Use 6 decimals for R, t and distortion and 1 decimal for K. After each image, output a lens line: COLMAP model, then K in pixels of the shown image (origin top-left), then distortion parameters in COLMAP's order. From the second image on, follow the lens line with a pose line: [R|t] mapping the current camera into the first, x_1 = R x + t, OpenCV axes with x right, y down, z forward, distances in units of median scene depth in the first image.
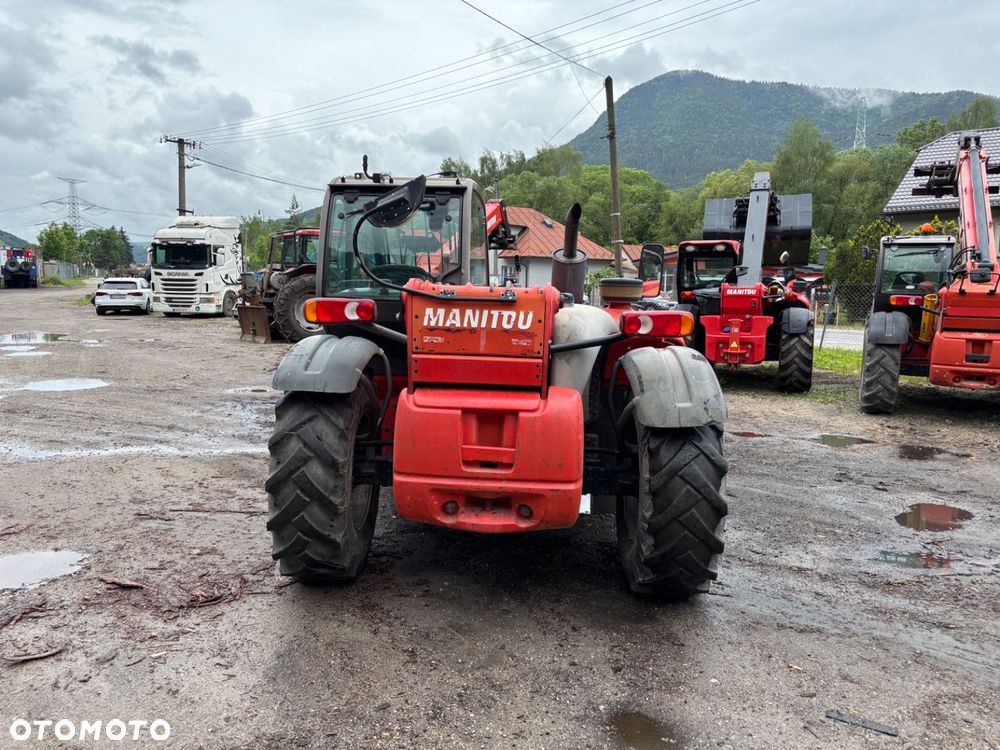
lens RADIAL K [[749.3, 0, 504.7], [0, 749.3, 371.6], [0, 0, 1]] dist [0.056815, -0.062183]
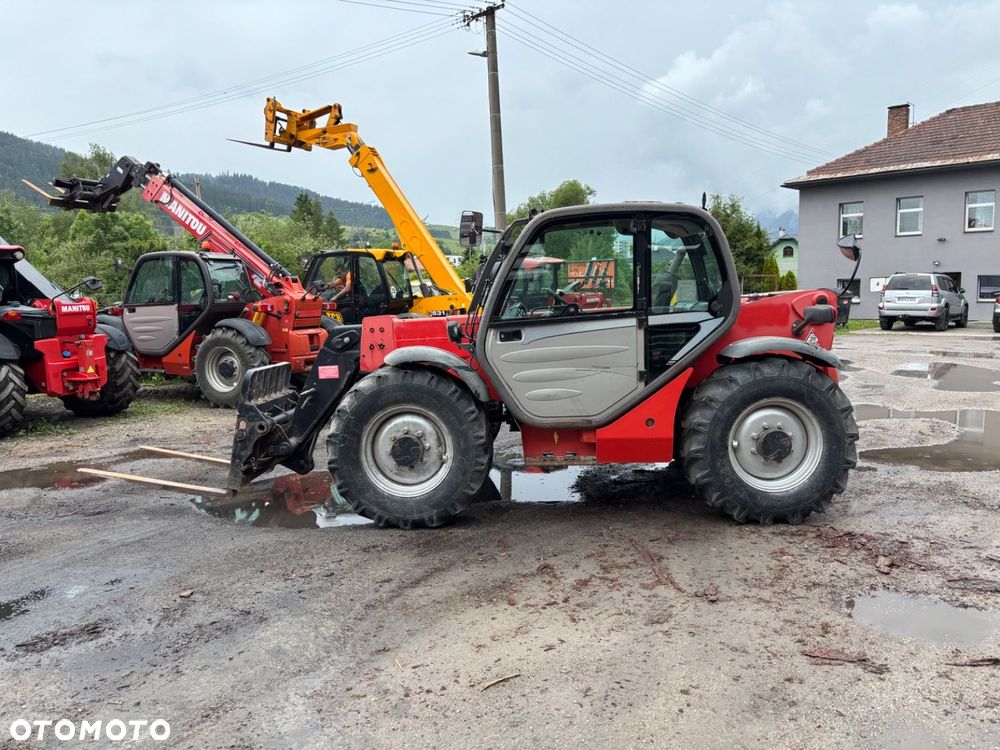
lens RADIAL K [[749.3, 0, 504.7], [0, 749.3, 371.6], [0, 0, 1]] dist [0.056815, -0.062183]
pose [[-0.023531, -0.126918, 0.991634, -1.397673], [0.136500, 0.982211, 0.128951, -0.202009], [-0.990361, 0.138392, -0.005788, 1.352182]]
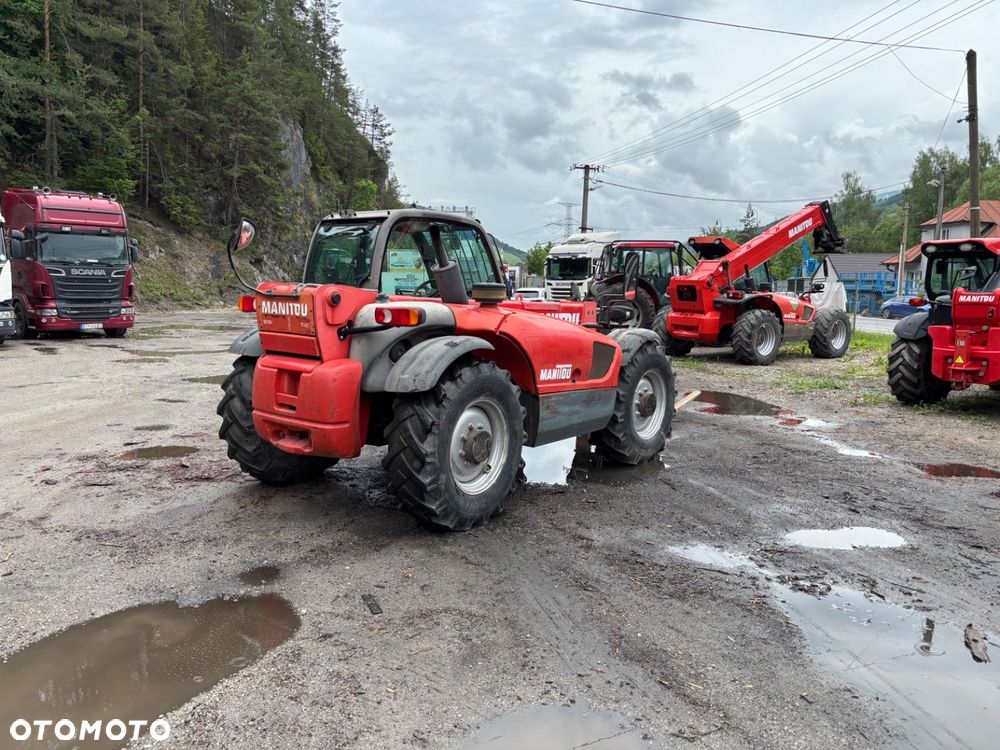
lens RADIAL K [[749.3, 0, 504.7], [0, 749.3, 371.6], [0, 0, 1]] dist [0.056815, -0.062183]
pose [[0.828190, 0.059079, -0.557325, 0.895735], [-0.065914, 0.997795, 0.007823, 0.011275], [0.556558, 0.030256, 0.830258, -0.006291]]
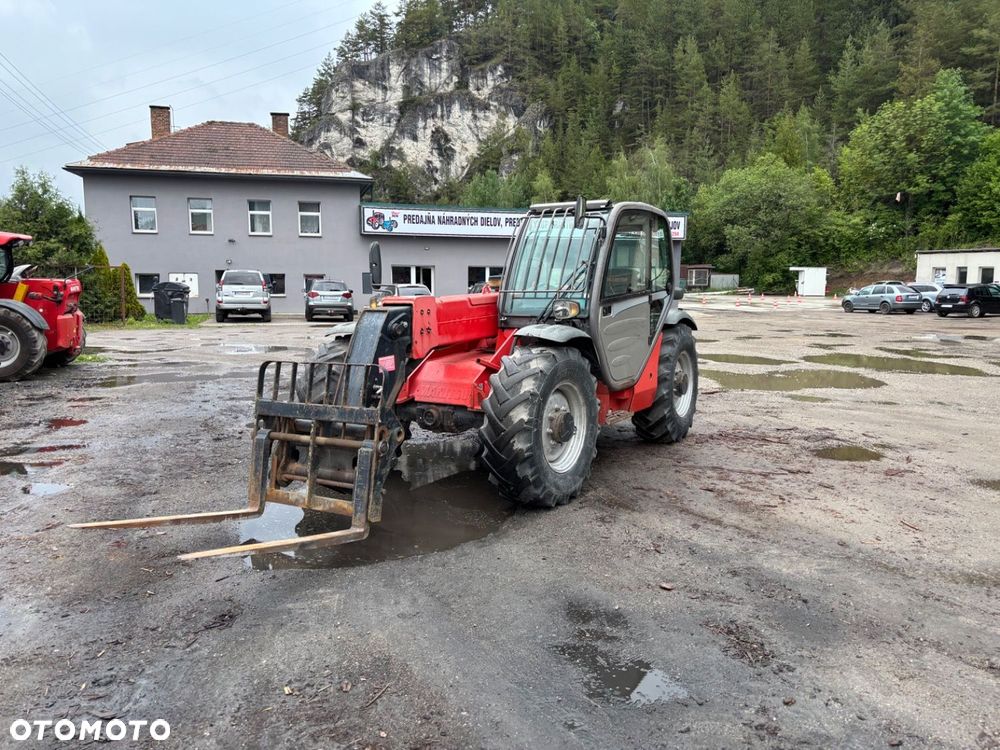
lens RADIAL K [[758.3, 0, 500.0], [0, 758.3, 375.0], [0, 0, 1]] dist [0.049795, -0.050411]
pose [[-0.874019, -0.080126, 0.479240, -0.715026], [0.039564, 0.971298, 0.234551, -0.317553], [-0.484279, 0.223962, -0.845763, 2.581493]]
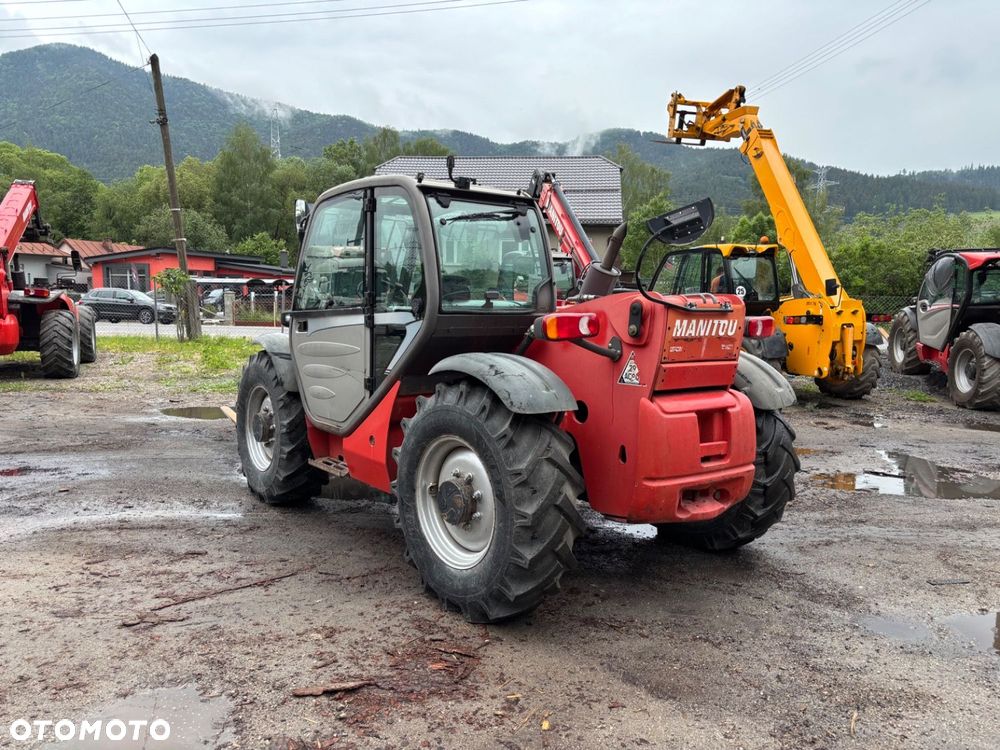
lens RADIAL K [[755.3, 0, 500.0], [0, 755.3, 375.0], [0, 0, 1]] dist [0.046022, -0.045614]
pose [[0.755640, -0.076431, 0.650512, -0.756821], [0.075067, 0.996730, 0.029911, -0.043500], [-0.650671, 0.026230, 0.758907, 0.263070]]
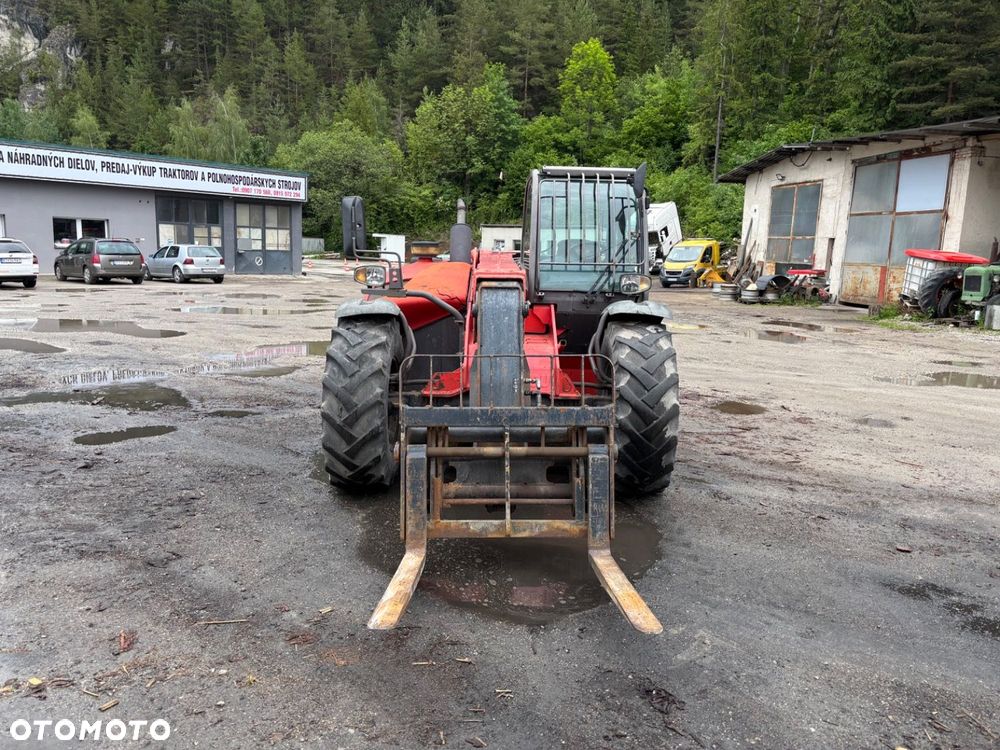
lens RADIAL K [[756.3, 0, 488.6], [0, 756.3, 380.8], [0, 0, 1]] dist [0.051567, -0.057520]
pose [[-0.997209, -0.039108, -0.063603, 0.115493], [-0.055661, 0.957161, 0.284157, -0.304336], [0.049766, 0.286904, -0.956666, 2.615083]]
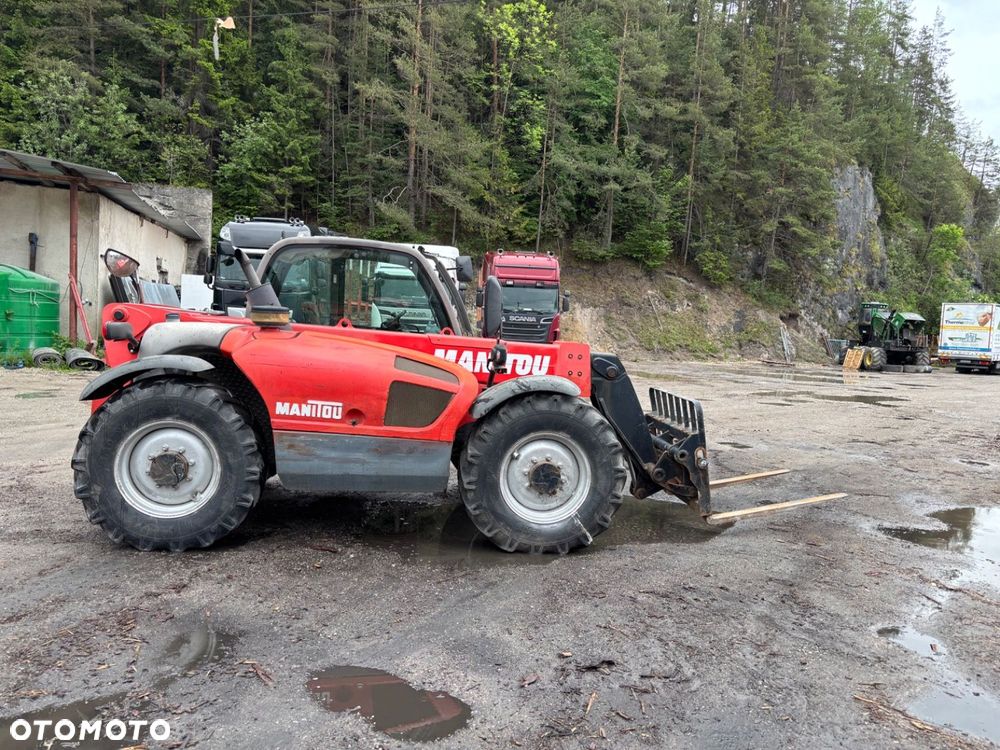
lens RADIAL K [[755.3, 0, 500.0], [0, 755.3, 375.0], [0, 0, 1]] dist [0.046022, -0.045614]
pose [[0.193575, 0.059567, -0.979276, 1.424908], [-0.159488, 0.986788, 0.028498, -0.111871], [0.968035, 0.150666, 0.200517, 1.152594]]
